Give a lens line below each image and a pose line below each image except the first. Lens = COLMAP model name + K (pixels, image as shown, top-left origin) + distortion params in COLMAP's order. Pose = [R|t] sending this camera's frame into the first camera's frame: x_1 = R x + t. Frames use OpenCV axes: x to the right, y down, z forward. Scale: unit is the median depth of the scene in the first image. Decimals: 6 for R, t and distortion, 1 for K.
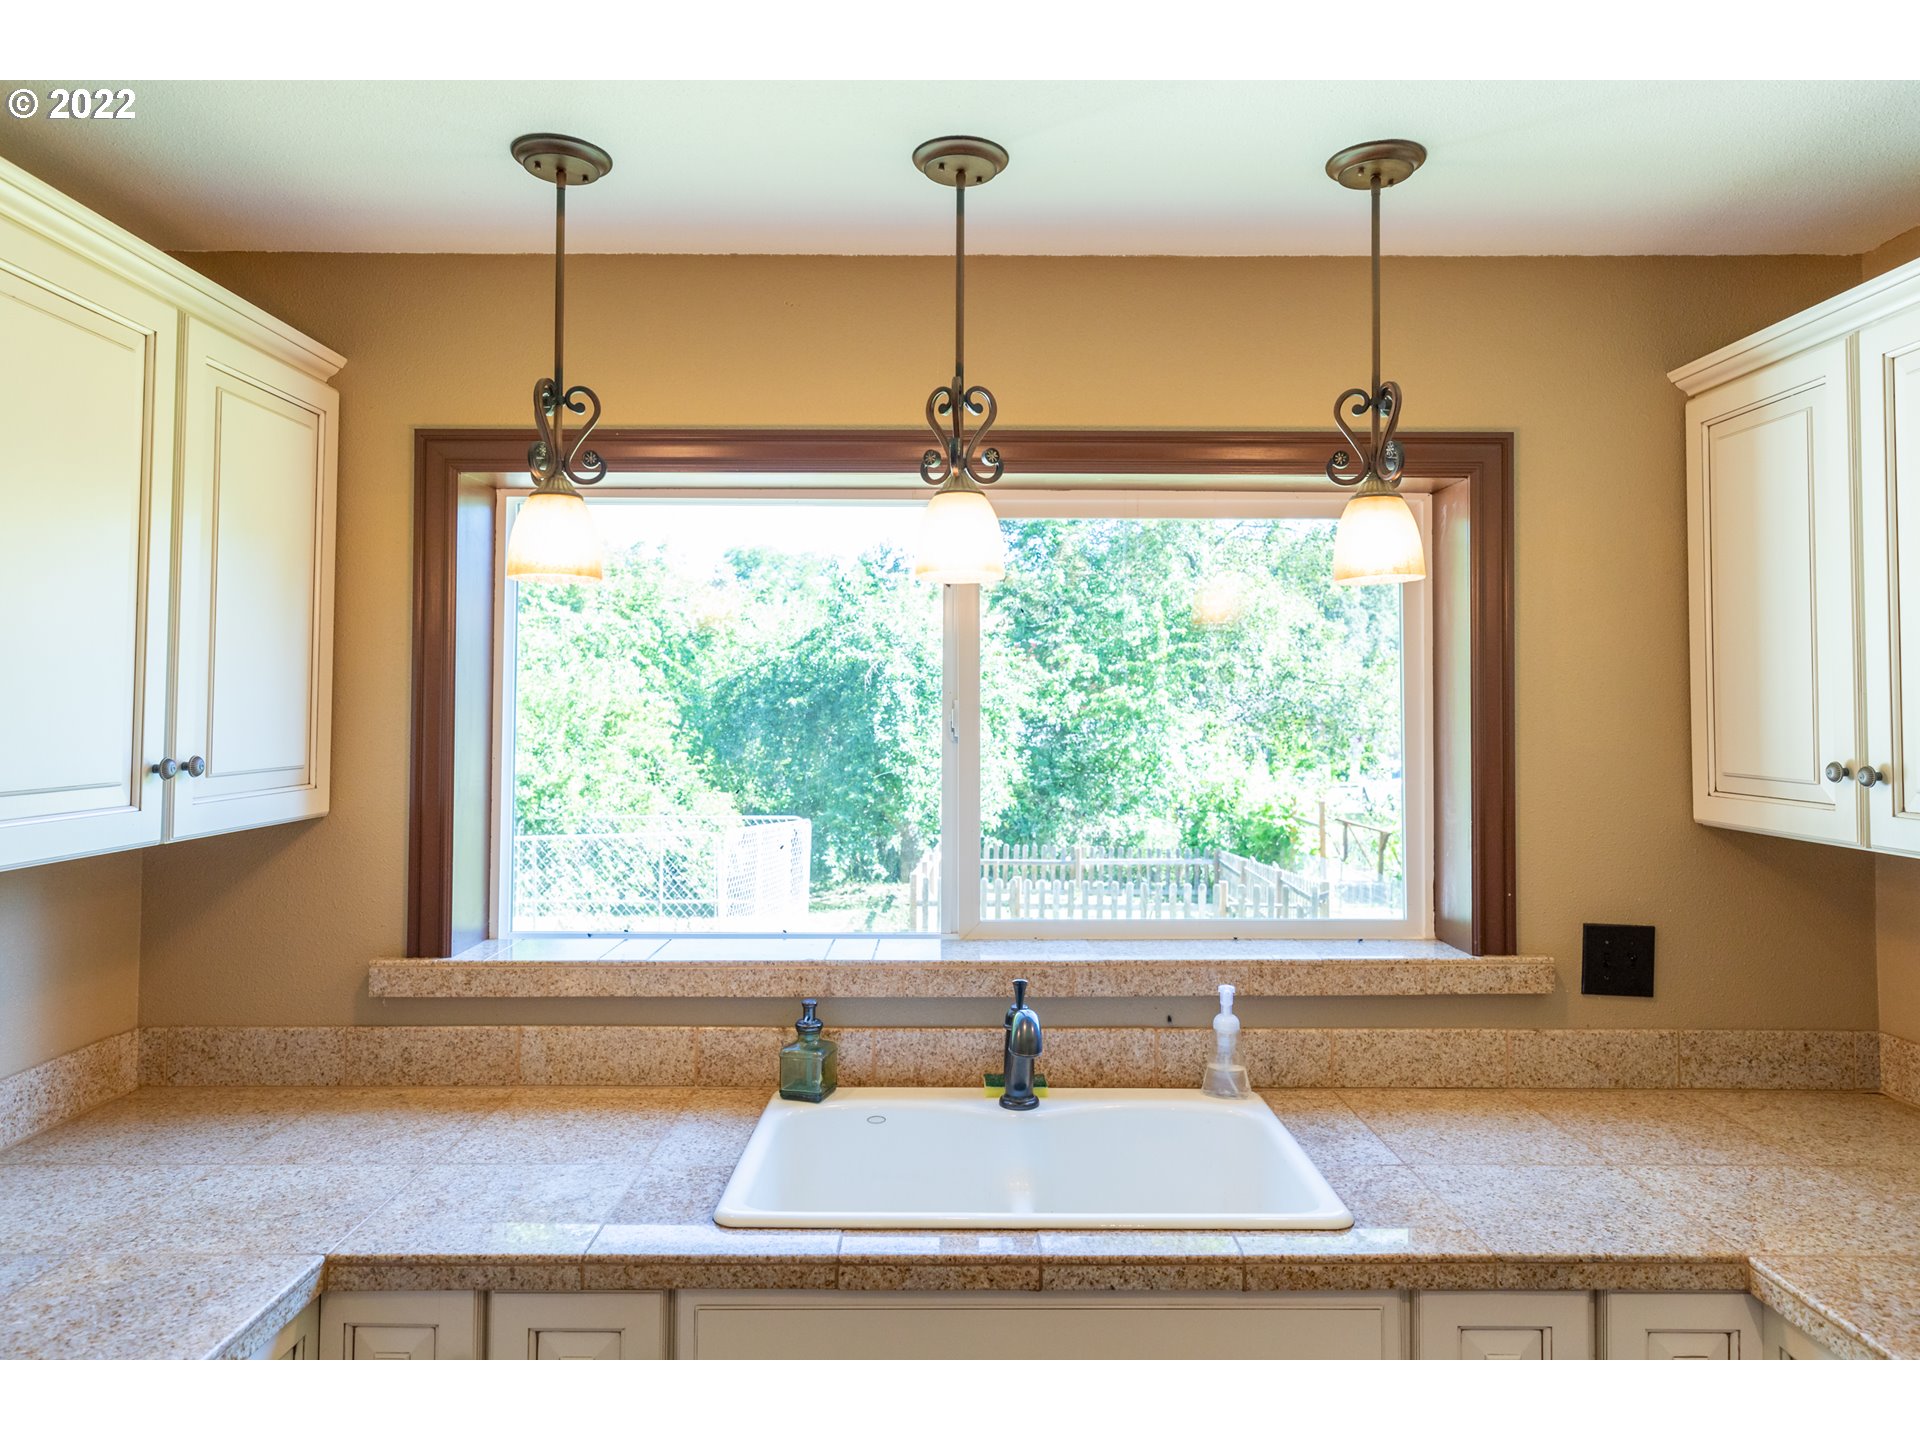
lens RADIAL K [[1263.4, 0, 950.8], [0, 1263.4, 663.0], [0, 0, 1]] dist [-0.000550, -0.000413]
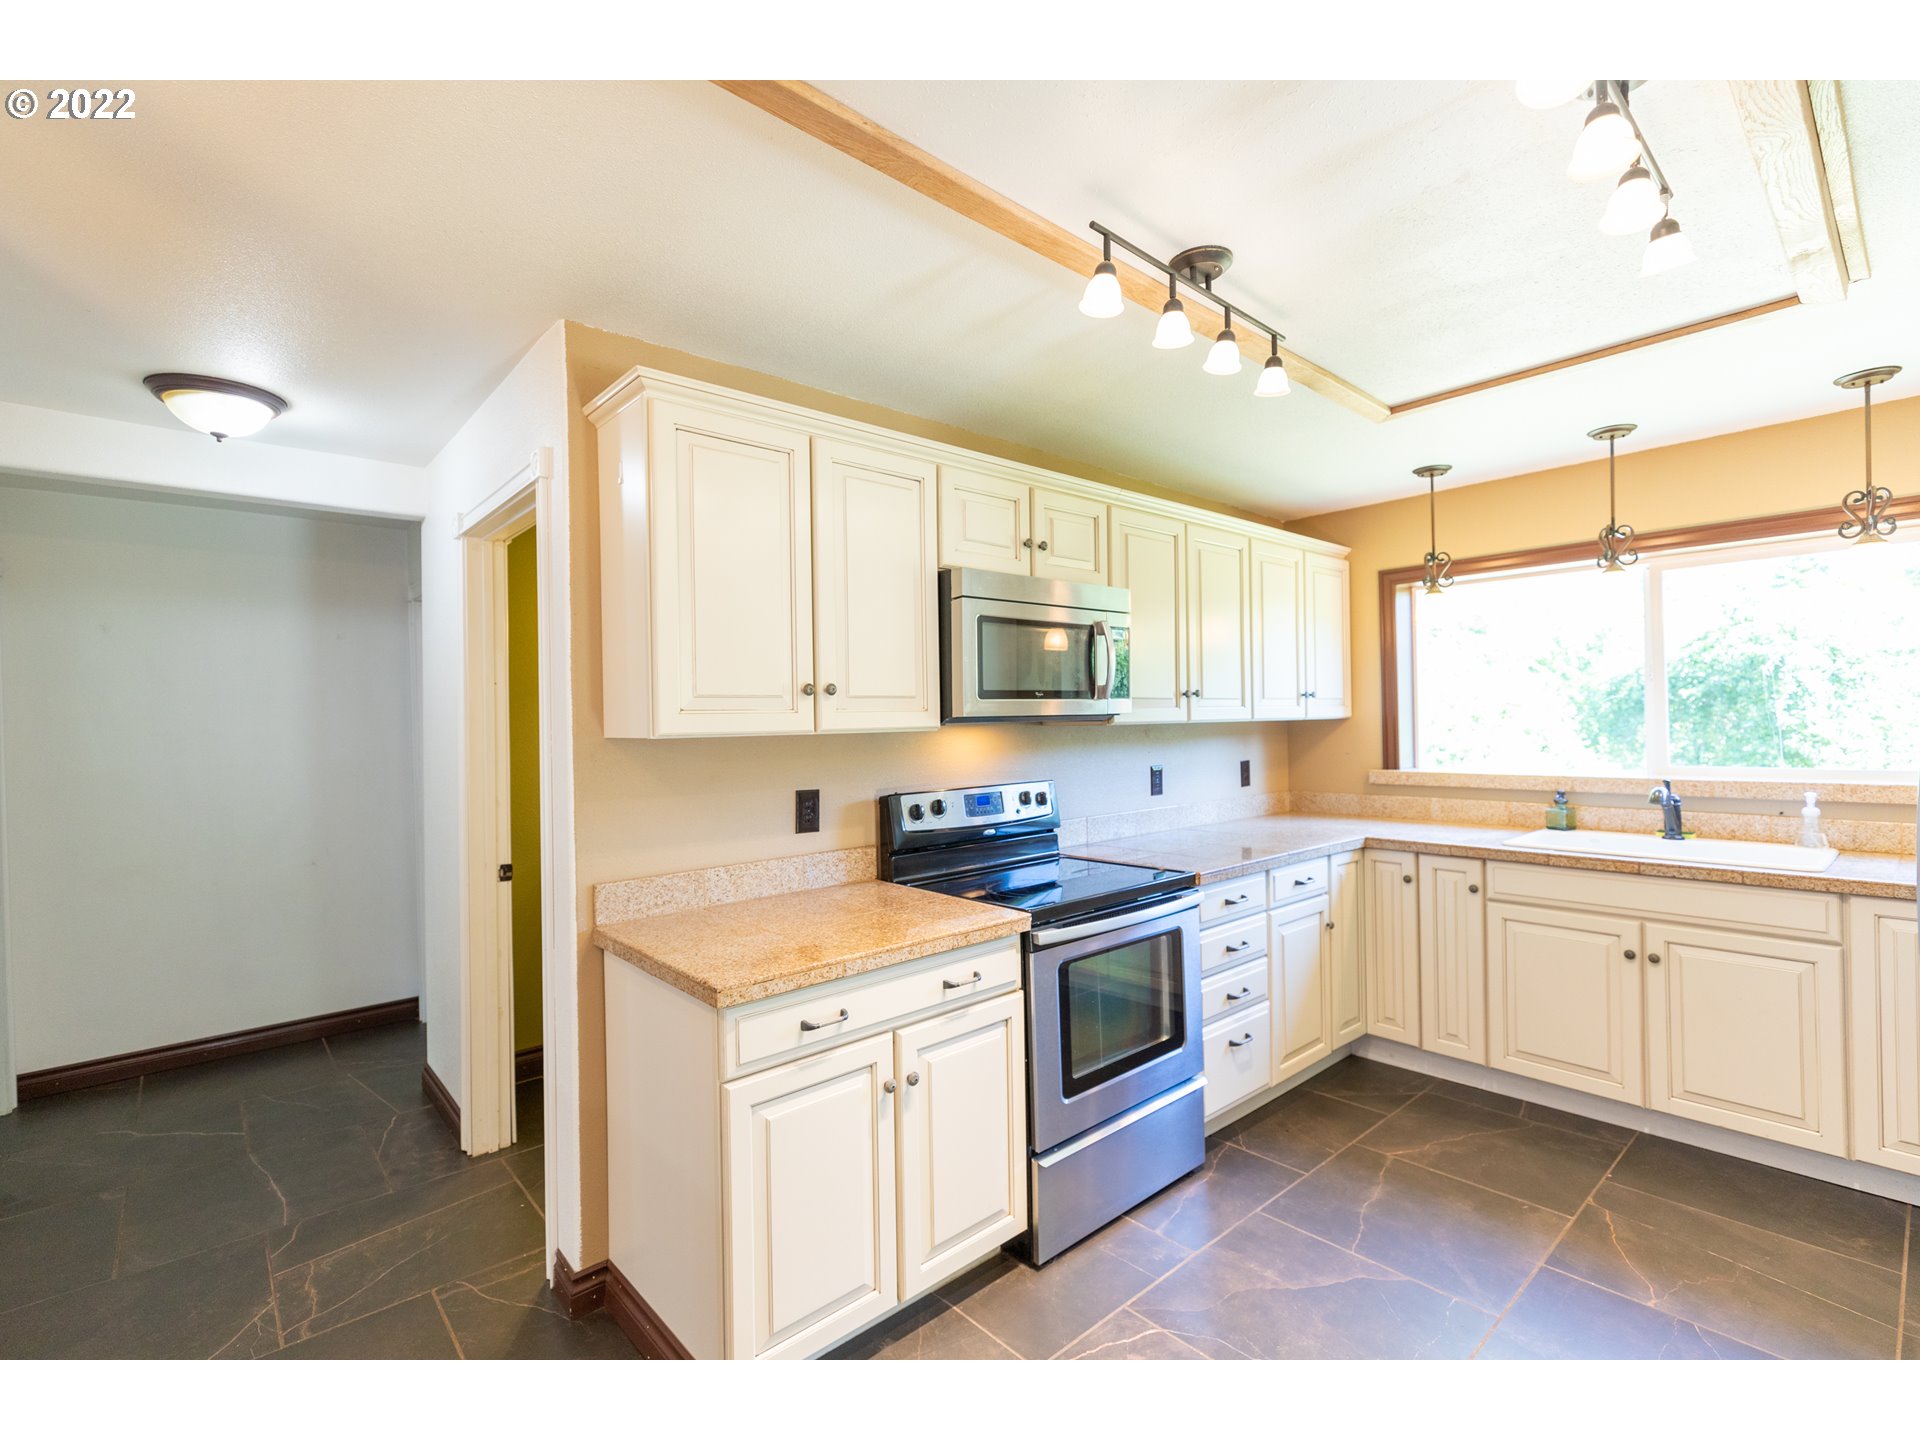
lens RADIAL K [[855.9, 0, 960.0], [0, 855.9, 720.0], [0, 0, 1]] dist [0.000754, -0.000413]
pose [[0.666887, -0.016608, -0.744973, 0.317067], [0.050440, 0.998465, 0.022894, 0.040400], [0.743449, -0.052844, 0.666701, -0.849250]]
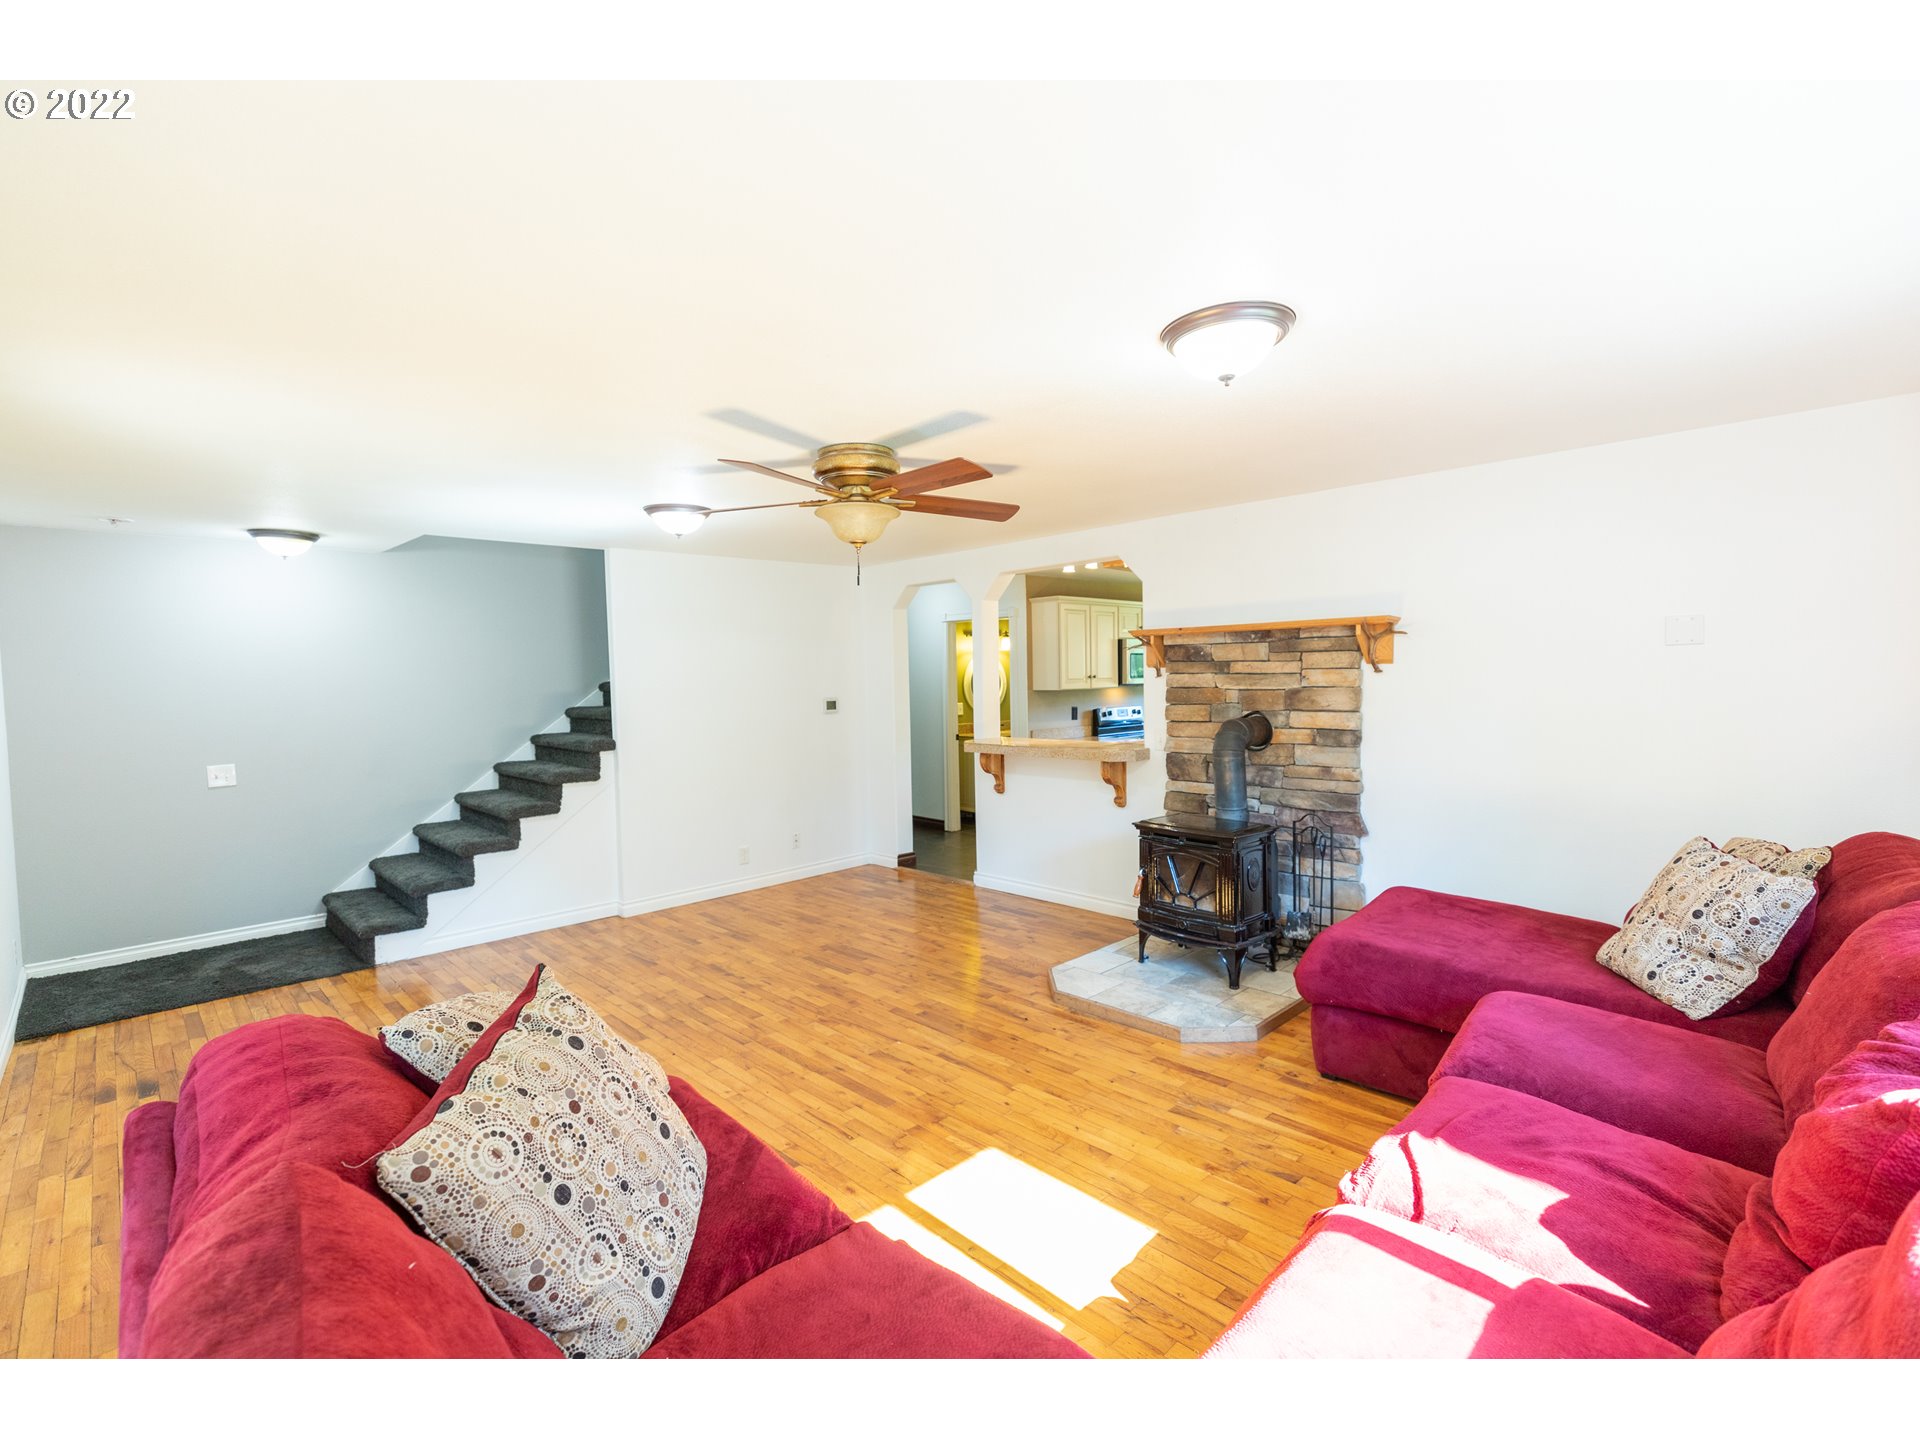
lens RADIAL K [[855.9, 0, 960.0], [0, 855.9, 720.0], [0, 0, 1]] dist [0.000754, -0.000413]
pose [[0.692112, 0.016615, -0.721599, 1.543879], [0.054342, 0.995698, 0.075047, -0.086555], [0.719742, -0.091154, 0.688232, -2.970188]]
